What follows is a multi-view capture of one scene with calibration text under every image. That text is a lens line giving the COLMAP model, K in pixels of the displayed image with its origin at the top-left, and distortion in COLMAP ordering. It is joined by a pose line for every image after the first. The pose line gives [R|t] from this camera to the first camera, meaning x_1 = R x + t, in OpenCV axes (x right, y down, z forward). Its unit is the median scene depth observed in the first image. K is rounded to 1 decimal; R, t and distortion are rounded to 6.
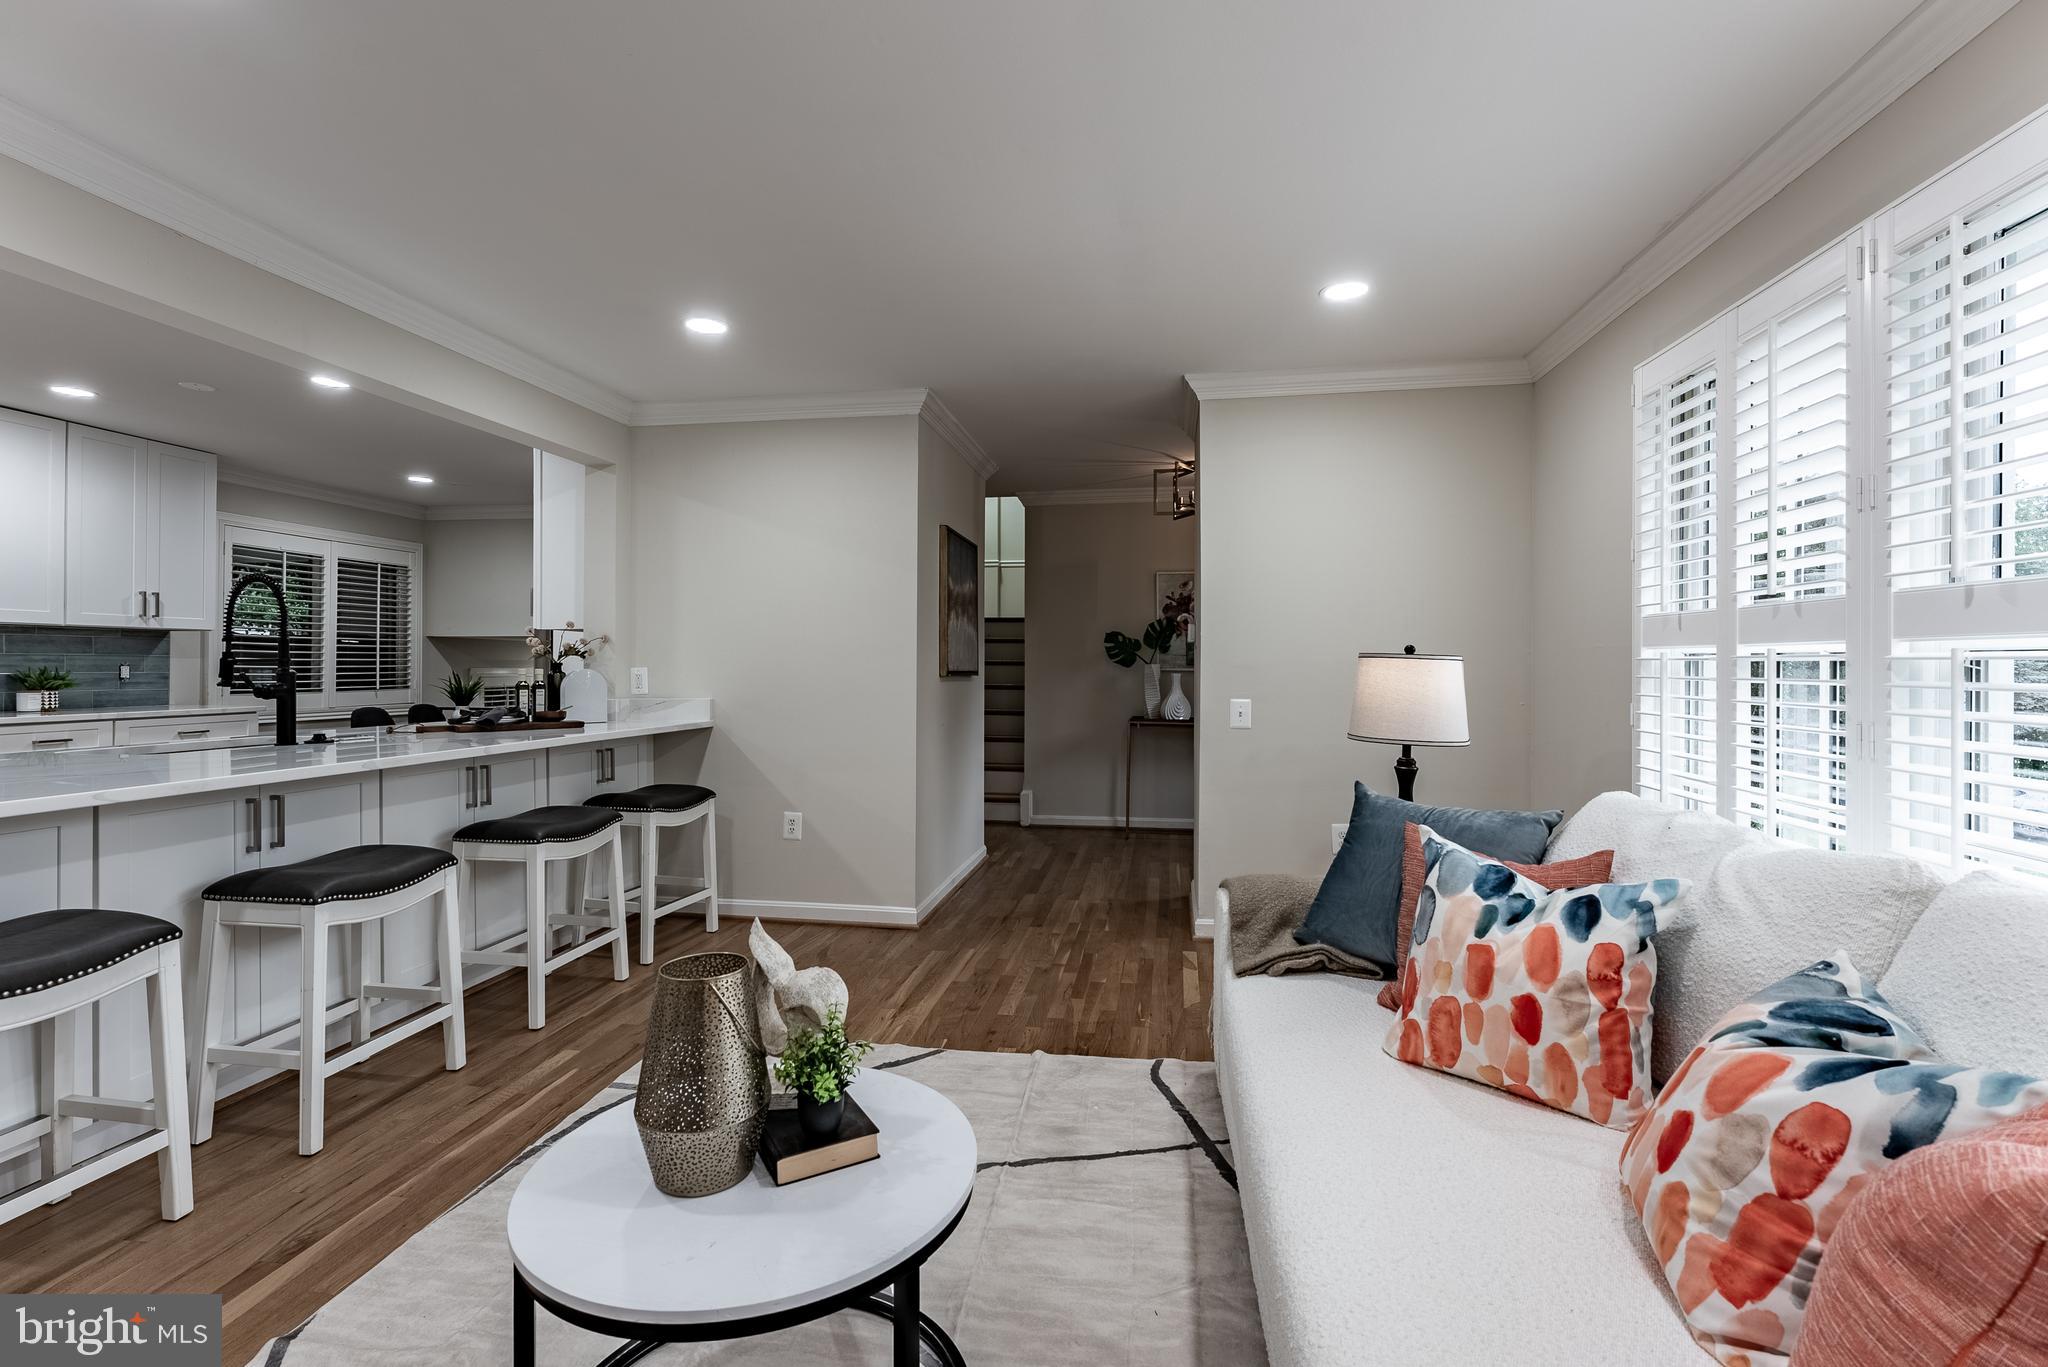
lens RADIAL K [[921.1, 0, 1028.5], [0, 921.1, 660.0], [0, 0, 1]] dist [-0.000324, 0.000056]
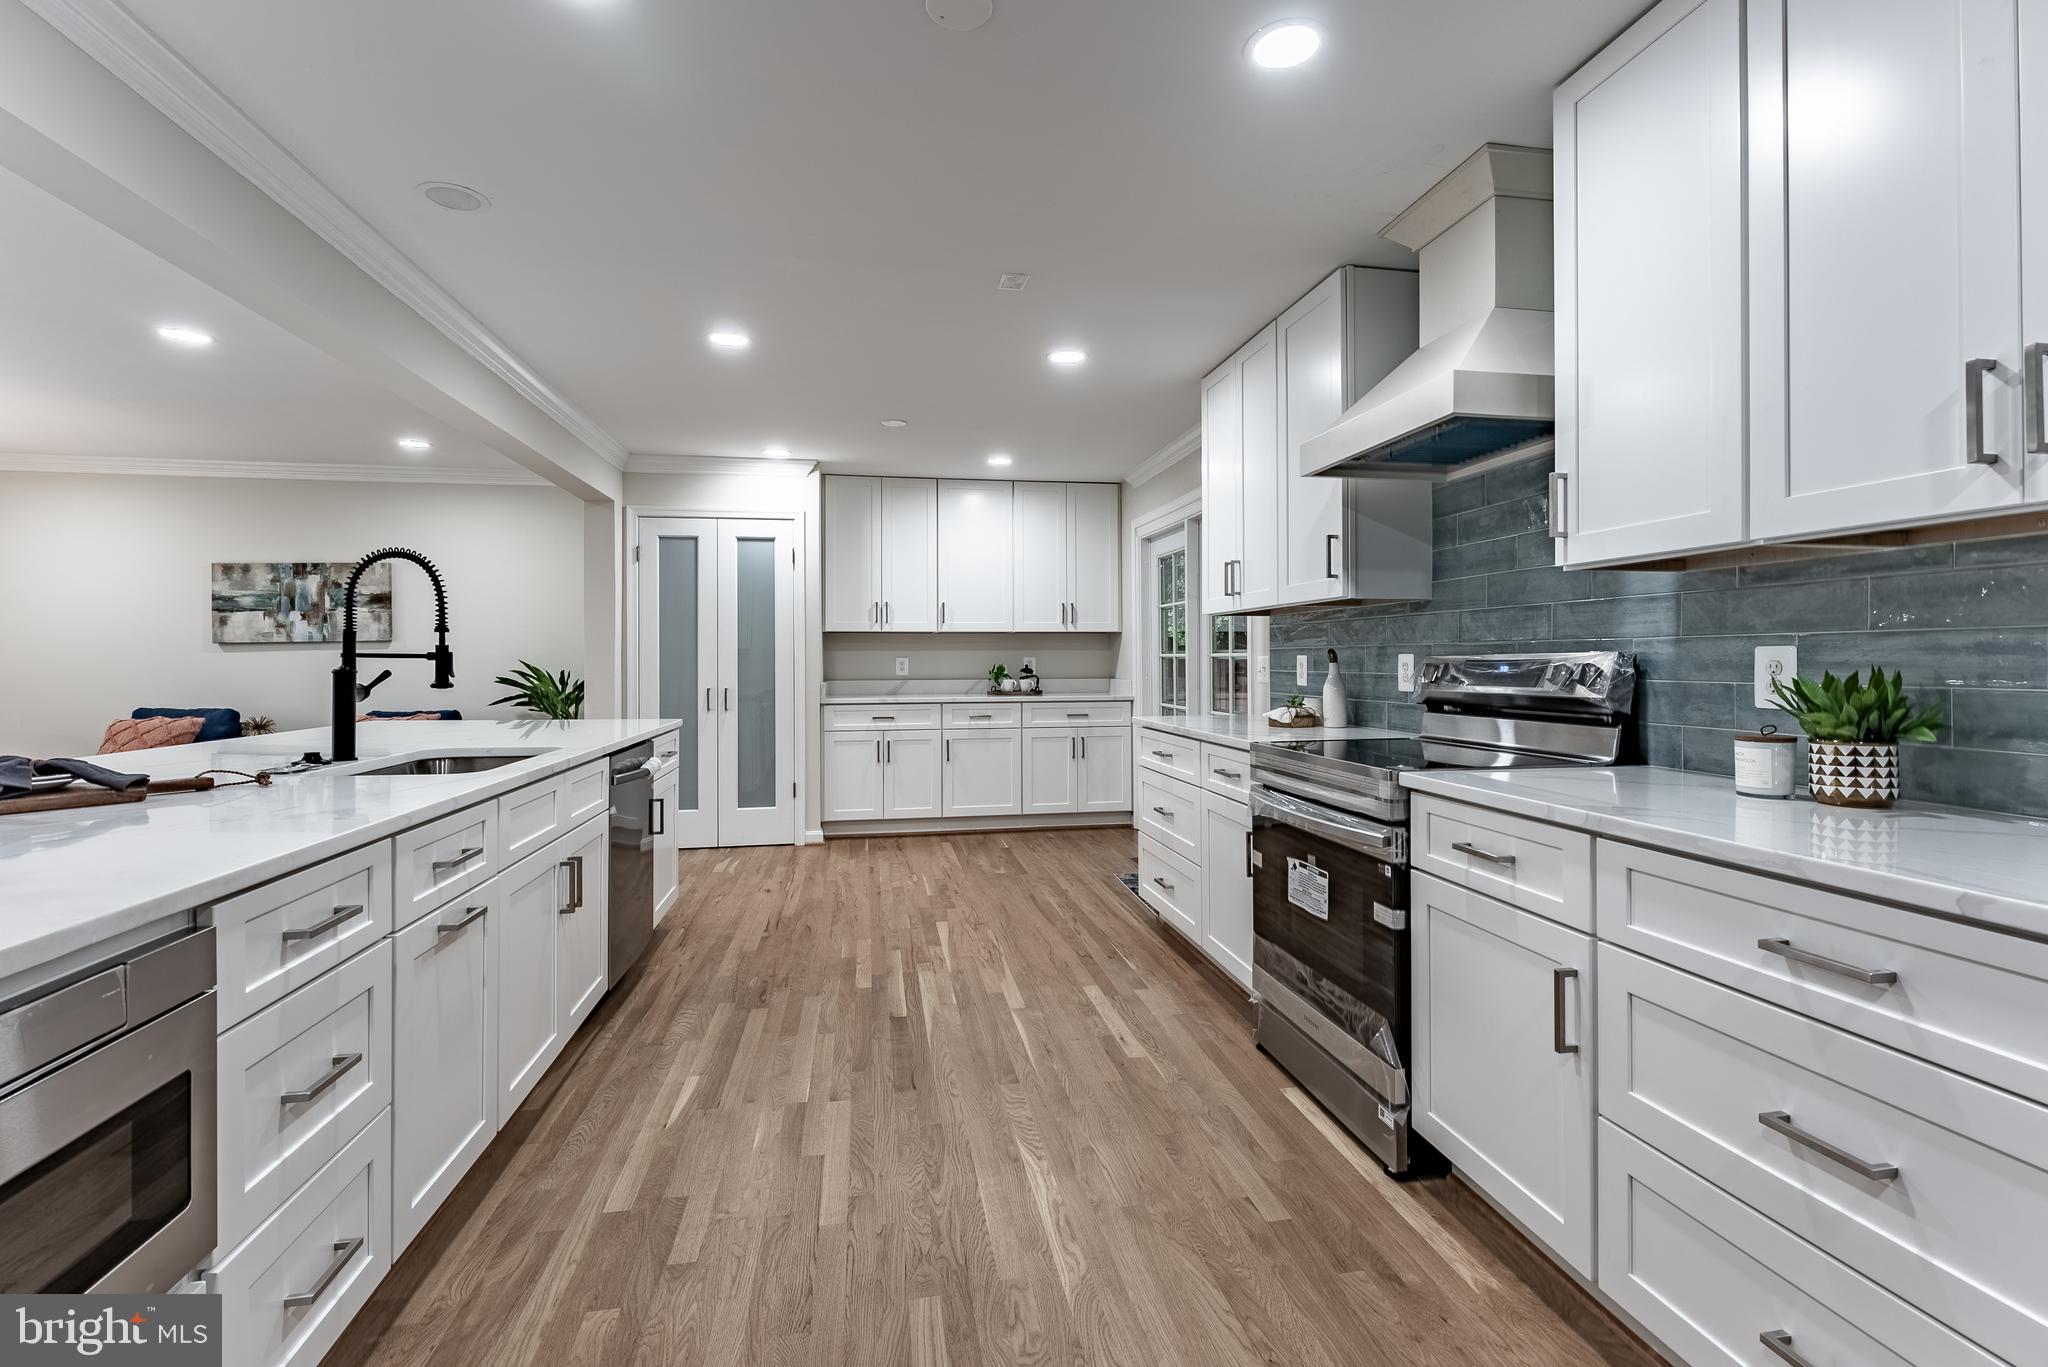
lens RADIAL K [[922.3, 0, 1023.7], [0, 922.3, 654.5], [0, 0, 1]] dist [-0.000039, -0.000101]
pose [[-0.944624, -0.003447, -0.328137, -0.864288], [0.000774, 0.999919, -0.012733, 0.007950], [0.328154, -0.012282, -0.944544, 1.535205]]
